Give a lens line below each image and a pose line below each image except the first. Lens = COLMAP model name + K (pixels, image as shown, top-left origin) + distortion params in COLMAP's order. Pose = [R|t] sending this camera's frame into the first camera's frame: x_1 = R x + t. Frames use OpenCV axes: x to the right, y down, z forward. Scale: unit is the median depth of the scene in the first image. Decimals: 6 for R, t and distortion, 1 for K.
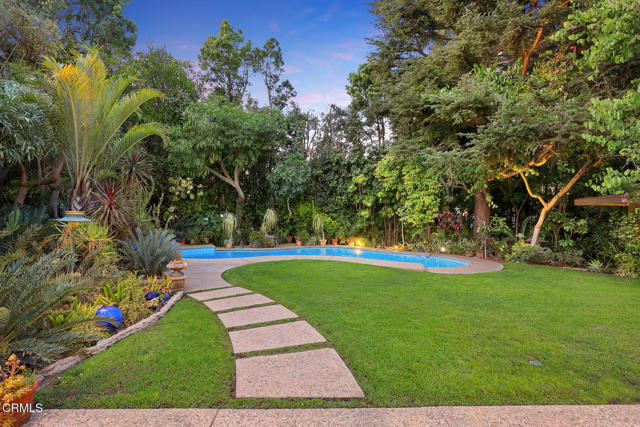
lens RADIAL K [[325.3, 0, 320.0], [0, 325.3, 213.5], [0, 0, 1]] dist [0.001960, 0.000310]
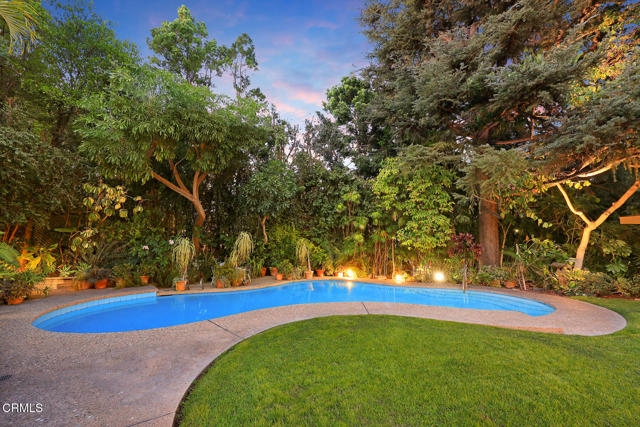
lens RADIAL K [[267.2, 0, 320.0], [0, 267.2, 213.5], [0, 0, 1]] dist [0.000430, 0.000276]
pose [[0.975711, 0.010010, 0.218835, -0.110018], [0.012571, 0.994751, -0.101553, 0.007372], [-0.218703, 0.101837, 0.970463, 0.347458]]
